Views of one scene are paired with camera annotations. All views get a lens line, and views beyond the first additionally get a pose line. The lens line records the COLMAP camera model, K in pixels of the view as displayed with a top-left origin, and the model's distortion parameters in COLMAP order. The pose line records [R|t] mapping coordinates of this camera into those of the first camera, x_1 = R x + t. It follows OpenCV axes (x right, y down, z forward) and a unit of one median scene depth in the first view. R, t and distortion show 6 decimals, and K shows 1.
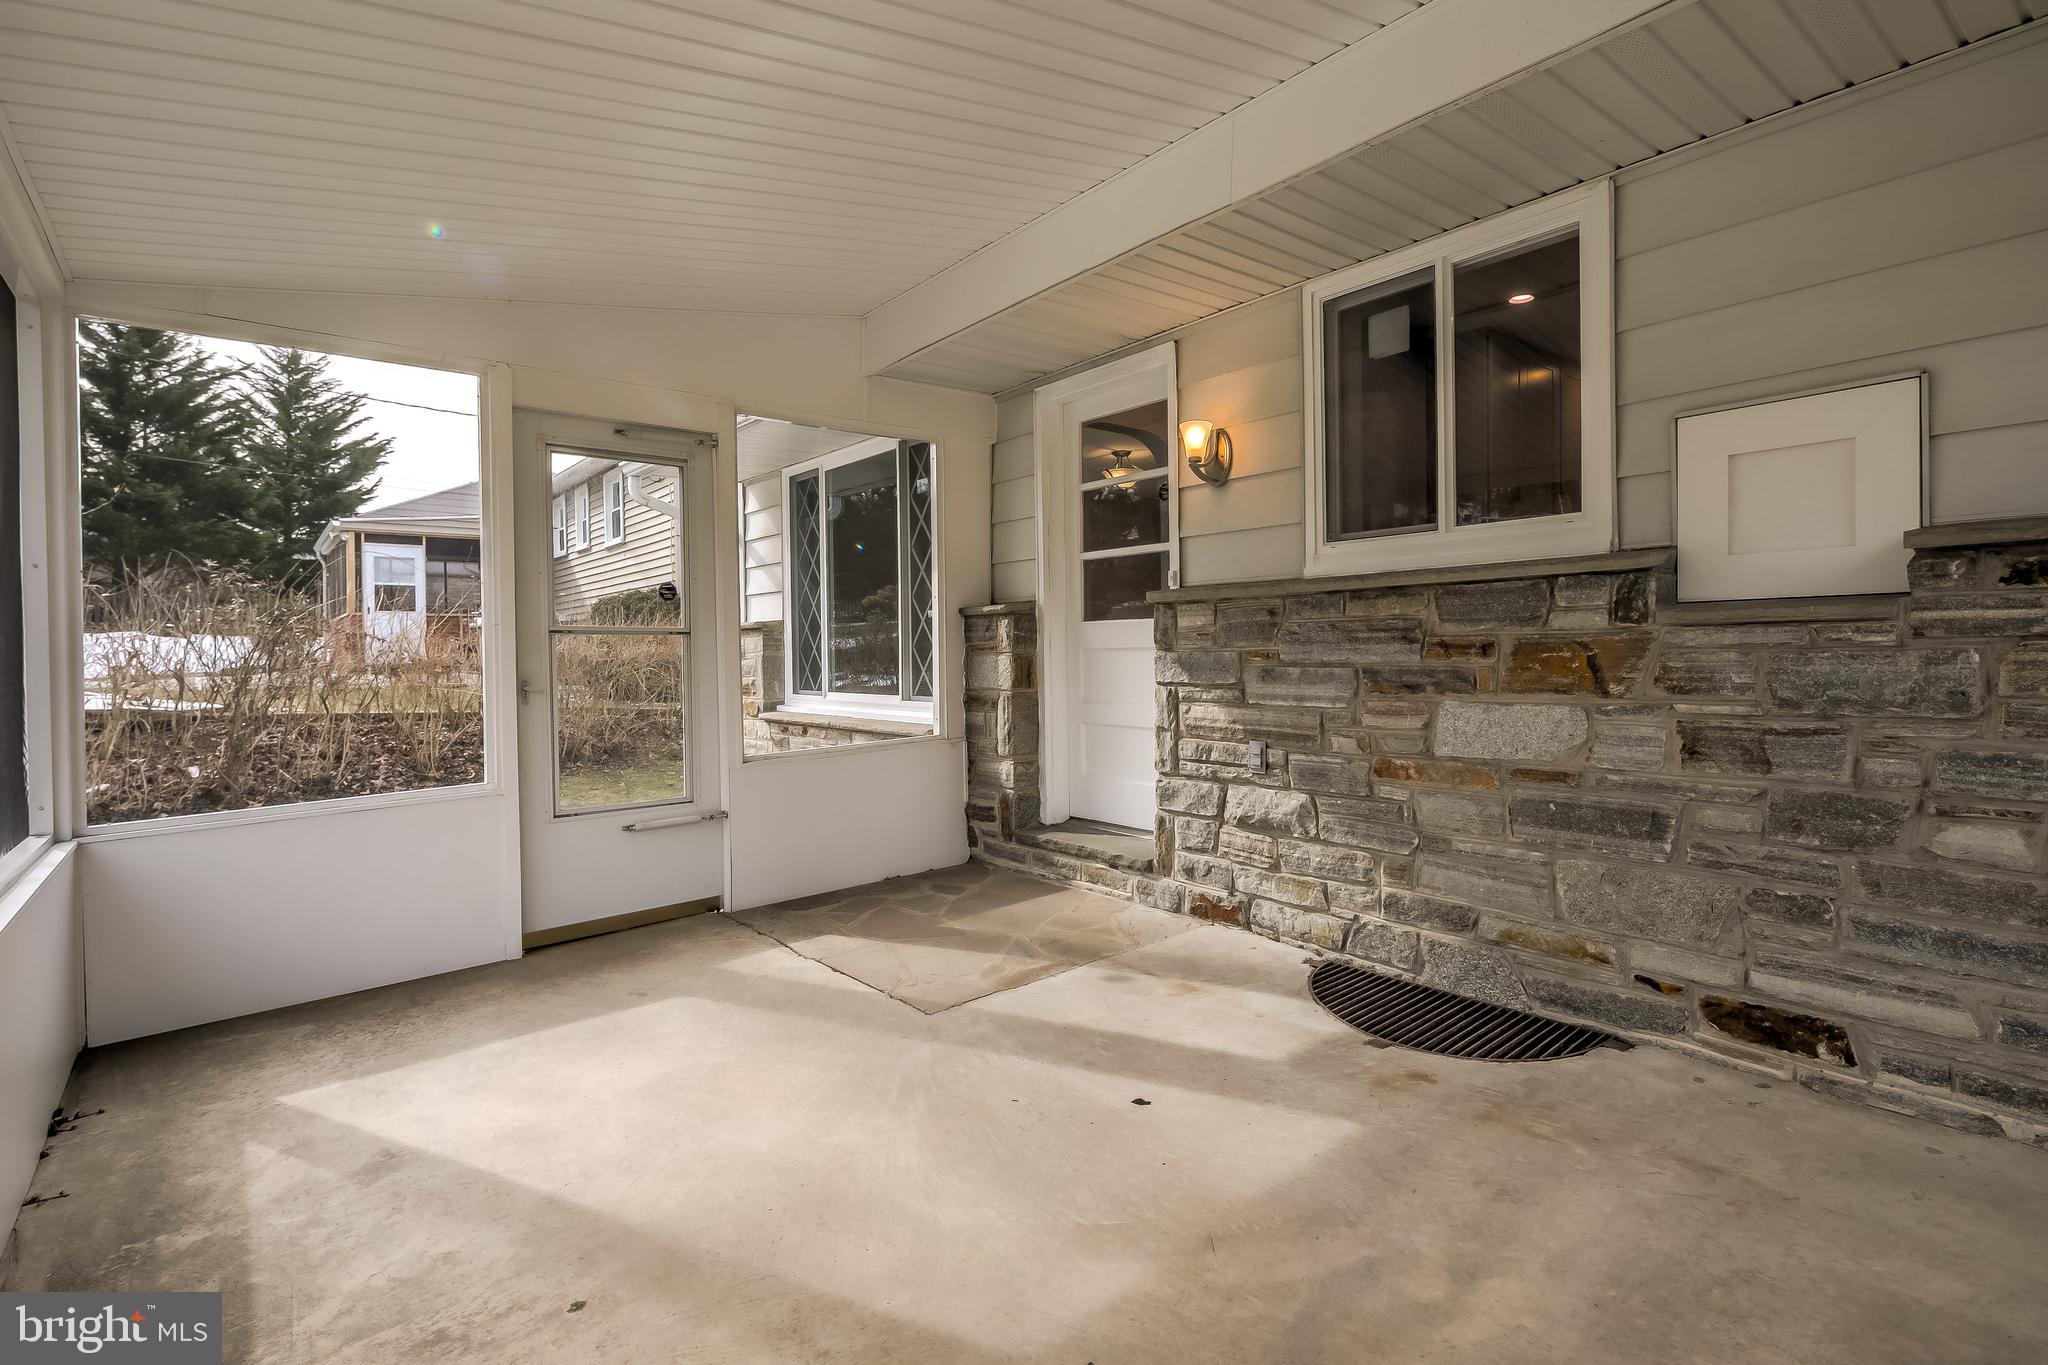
lens RADIAL K [[997.9, 0, 1021.4], [0, 997.9, 671.2], [0, 0, 1]] dist [0.002200, 0.000144]
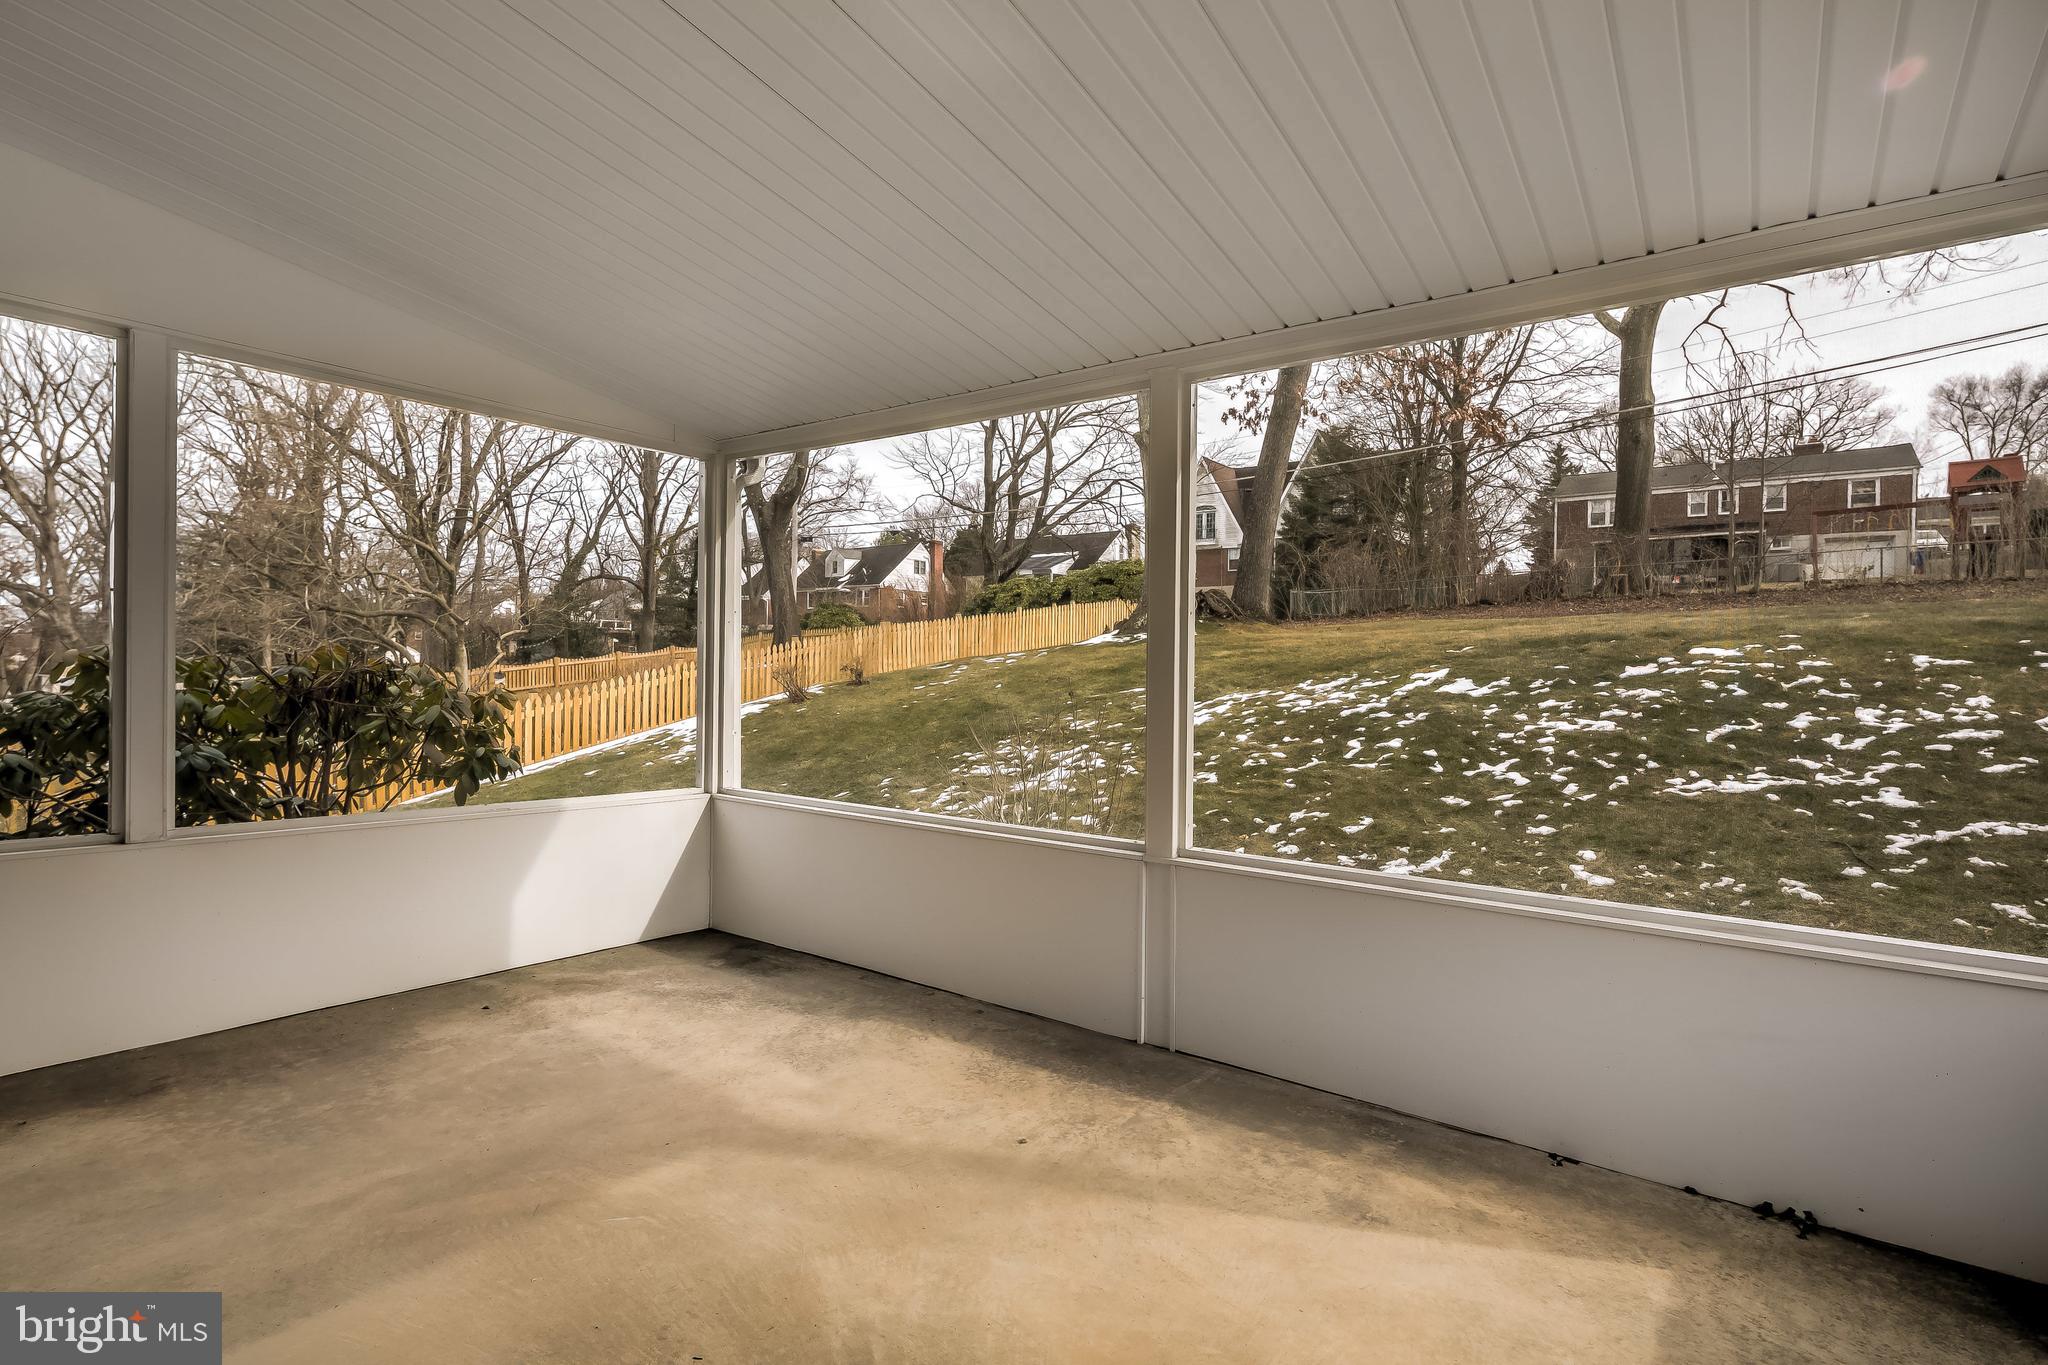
lens RADIAL K [[997.9, 0, 1021.4], [0, 997.9, 671.2], [0, 0, 1]] dist [0.002200, 0.000144]
pose [[-0.968244, 0.004550, -0.249965, -0.058477], [-0.001692, 0.999692, 0.024752, -0.077020], [0.250001, 0.024389, -0.967938, 1.859223]]
